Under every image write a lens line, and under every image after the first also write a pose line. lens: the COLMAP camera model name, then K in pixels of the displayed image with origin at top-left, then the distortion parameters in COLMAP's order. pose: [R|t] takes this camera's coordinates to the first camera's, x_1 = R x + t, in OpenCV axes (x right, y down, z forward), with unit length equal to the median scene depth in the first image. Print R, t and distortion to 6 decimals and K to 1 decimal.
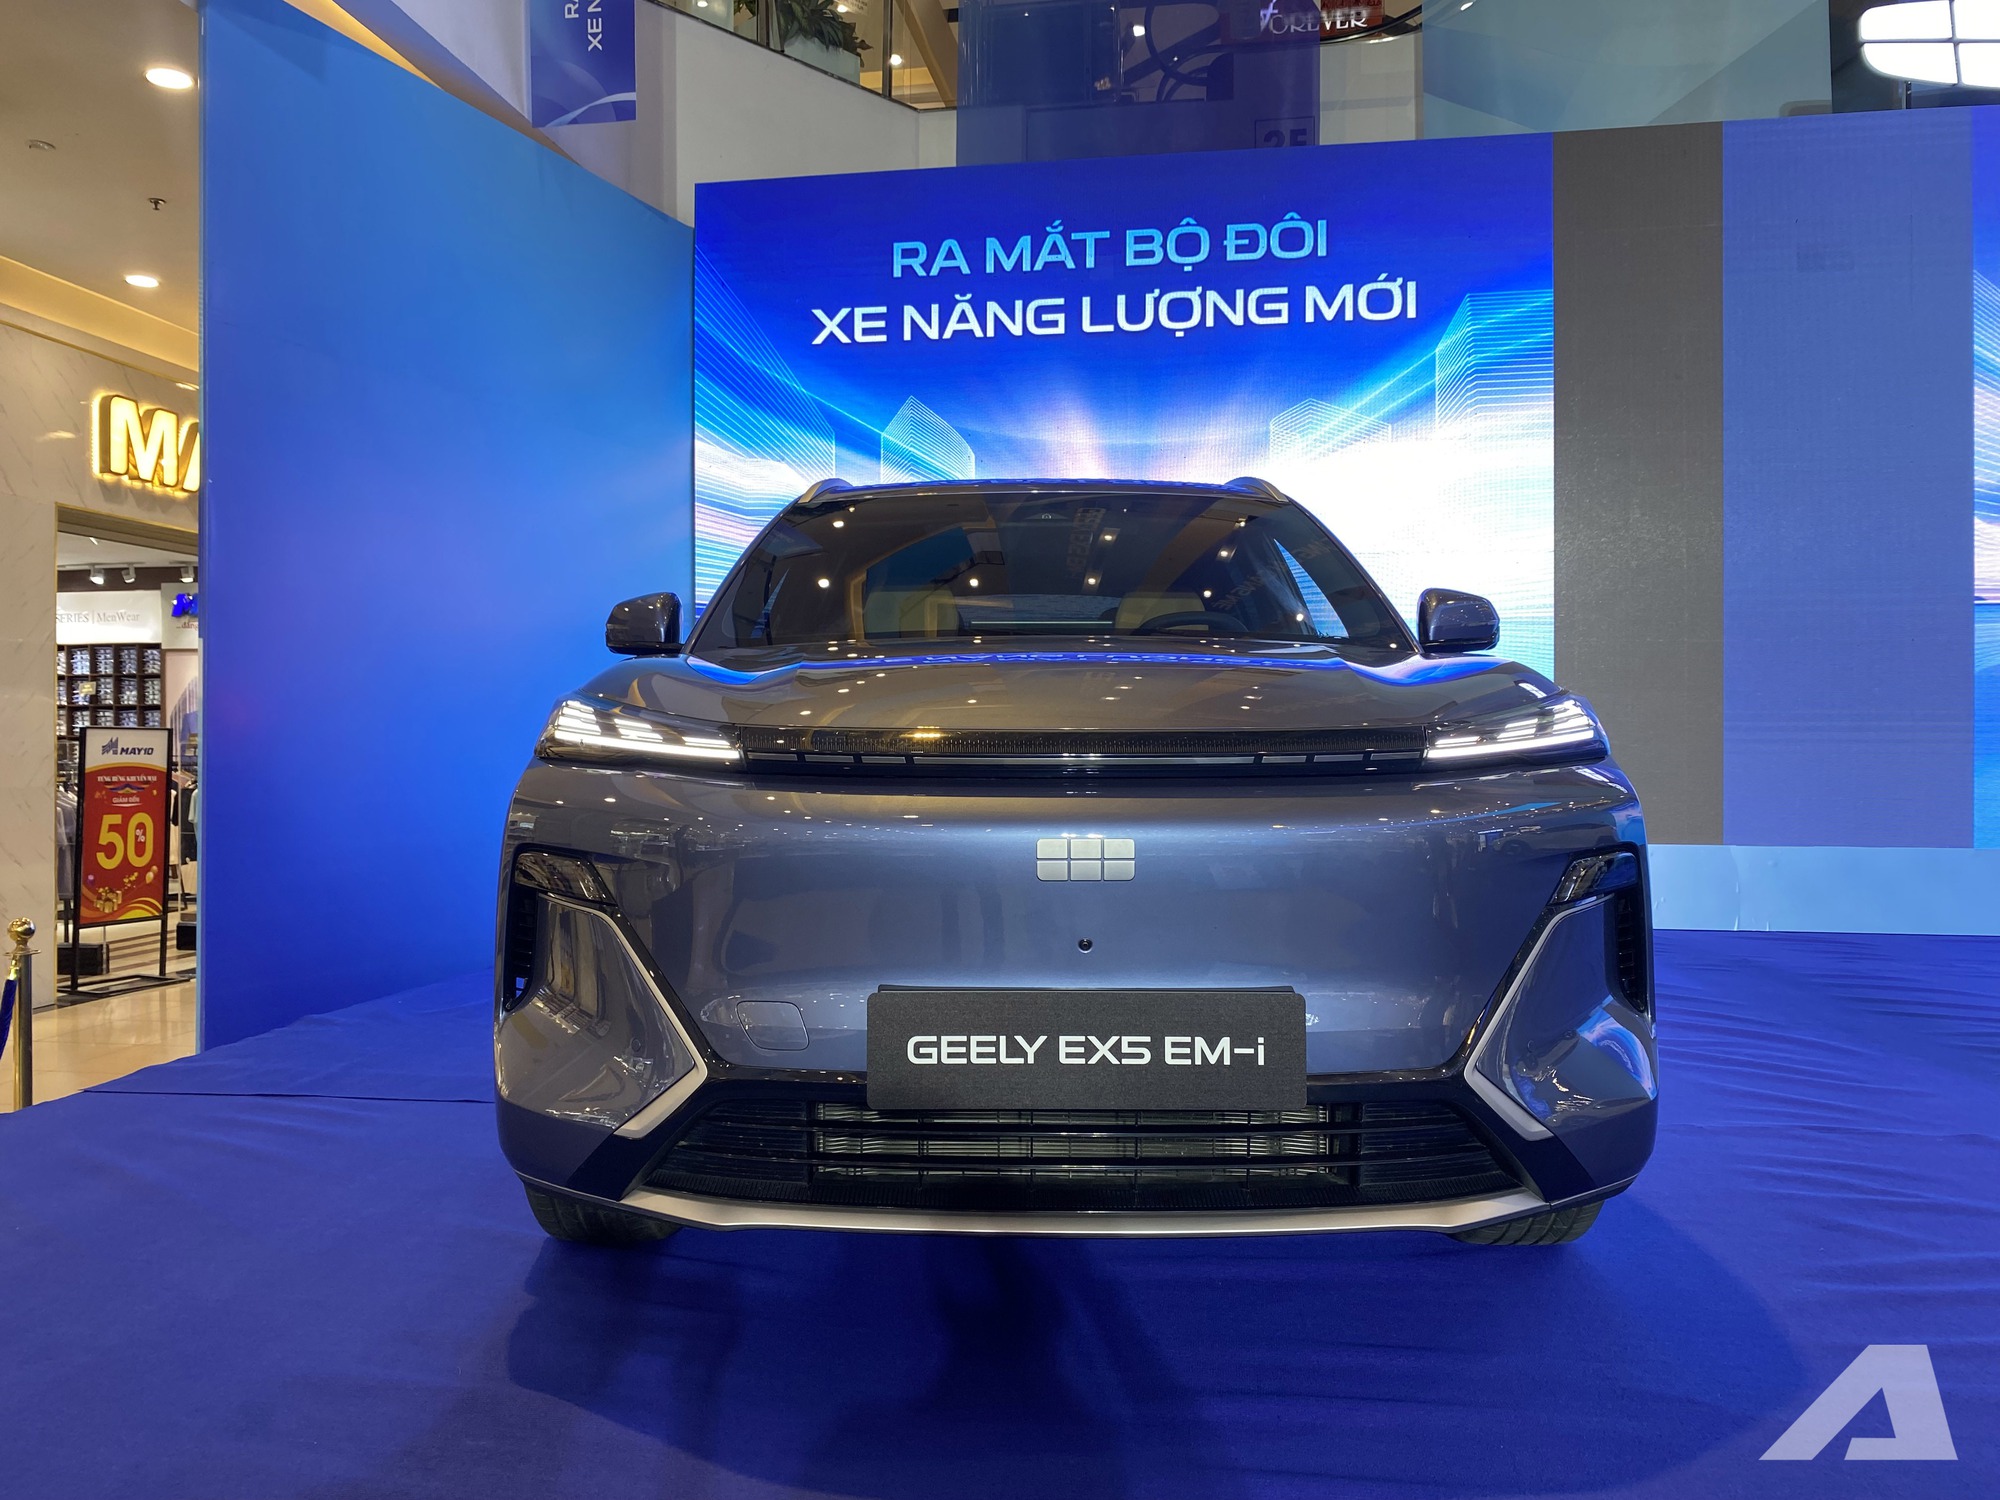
lens RADIAL K [[1513.5, 0, 1000.2], [0, 1513.5, 729.8], [0, 0, 1]] dist [0.006941, -0.019549]
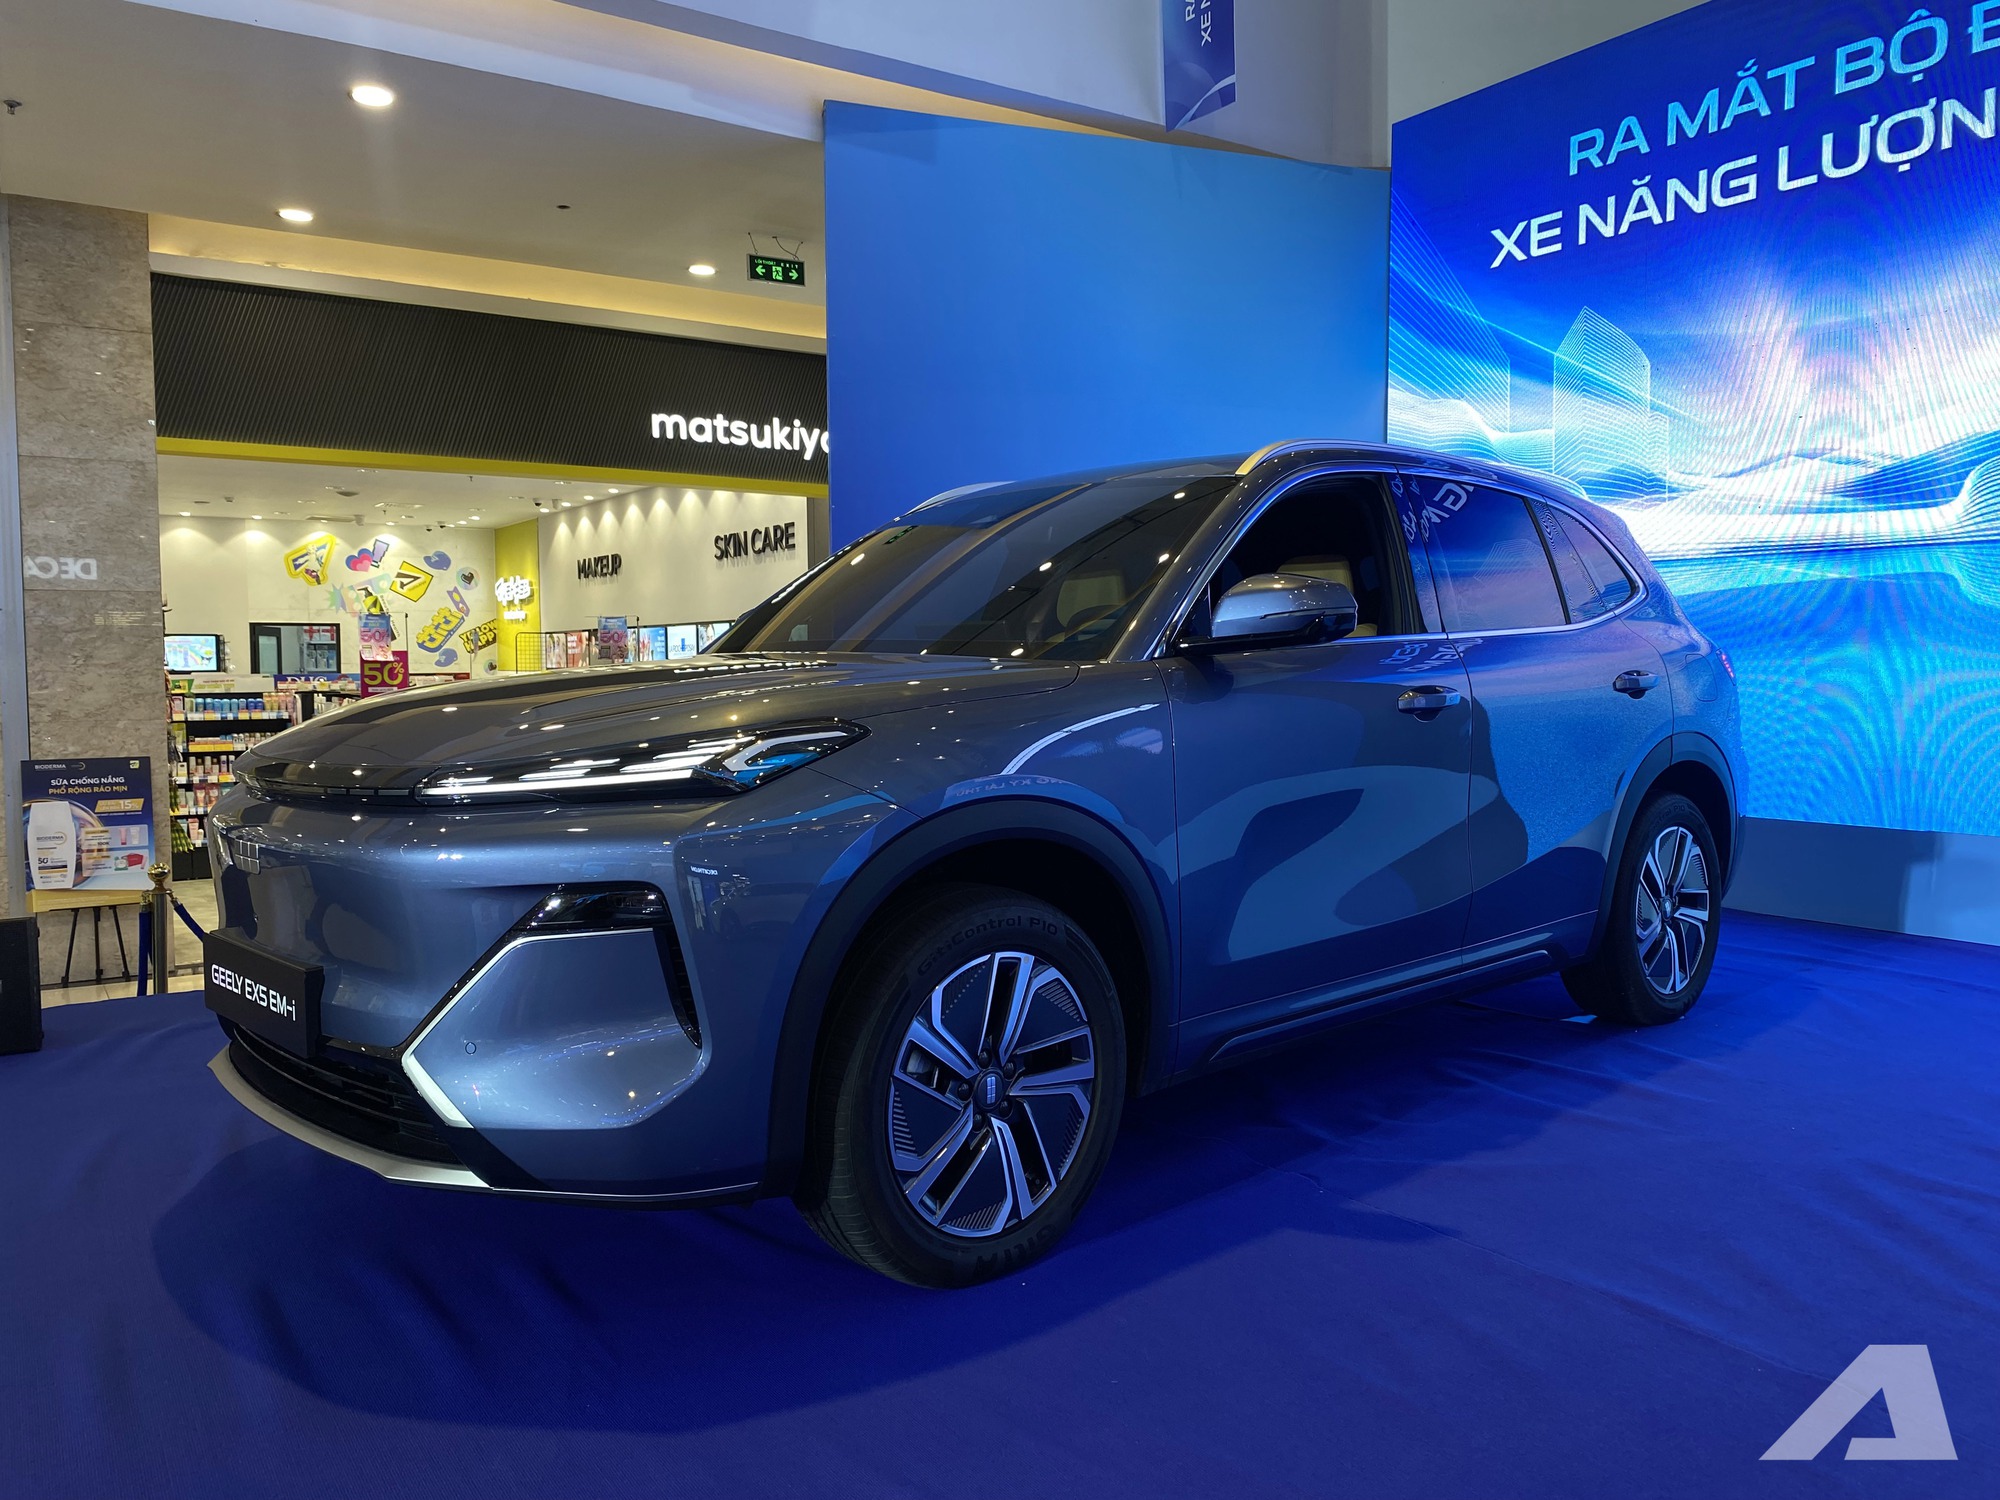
lens RADIAL K [[1513.5, 0, 999.9], [0, 1513.5, 753.7], [0, 0, 1]] dist [0.006941, -0.019549]
pose [[0.694222, 0.033751, -0.718969, 0.357490], [0.017996, 0.997774, 0.064216, -0.020636], [0.719536, -0.057519, 0.692069, 0.116231]]
